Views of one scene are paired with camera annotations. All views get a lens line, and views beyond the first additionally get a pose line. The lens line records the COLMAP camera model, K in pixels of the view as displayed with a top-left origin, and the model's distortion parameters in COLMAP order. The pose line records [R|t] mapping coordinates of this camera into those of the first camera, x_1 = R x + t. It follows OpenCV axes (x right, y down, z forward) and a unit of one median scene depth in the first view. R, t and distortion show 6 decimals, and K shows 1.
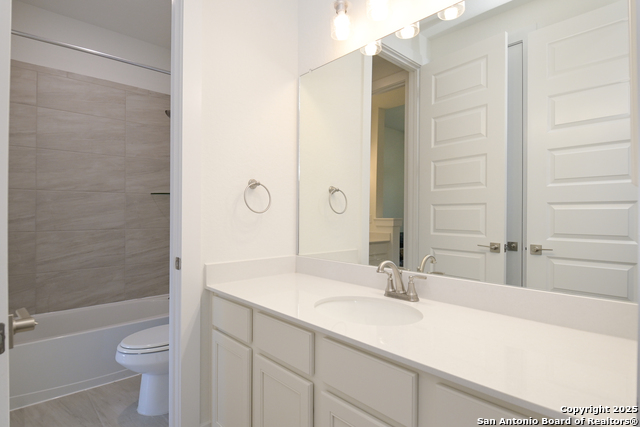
lens RADIAL K [[337.7, 0, 320.0], [0, 337.7, 217.3], [0, 0, 1]] dist [0.001640, -0.004407]
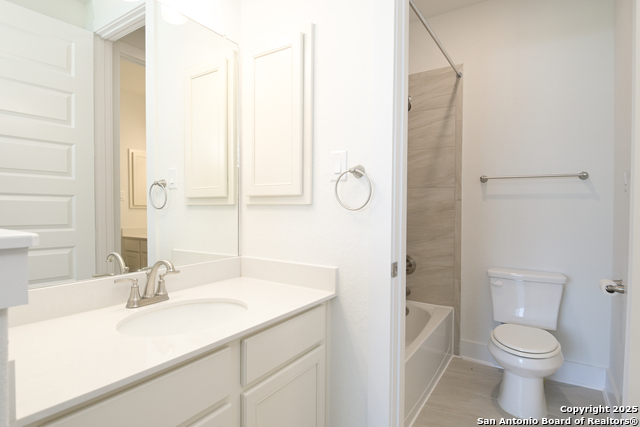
lens RADIAL K [[337.7, 0, 320.2], [0, 337.7, 216.3], [0, 0, 1]] dist [0.001640, -0.004407]
pose [[-0.251422, -0.026259, 0.967521, -0.705893], [-0.007076, 0.999655, 0.025292, -0.010767], [-0.967852, -0.000488, -0.251521, 0.776021]]
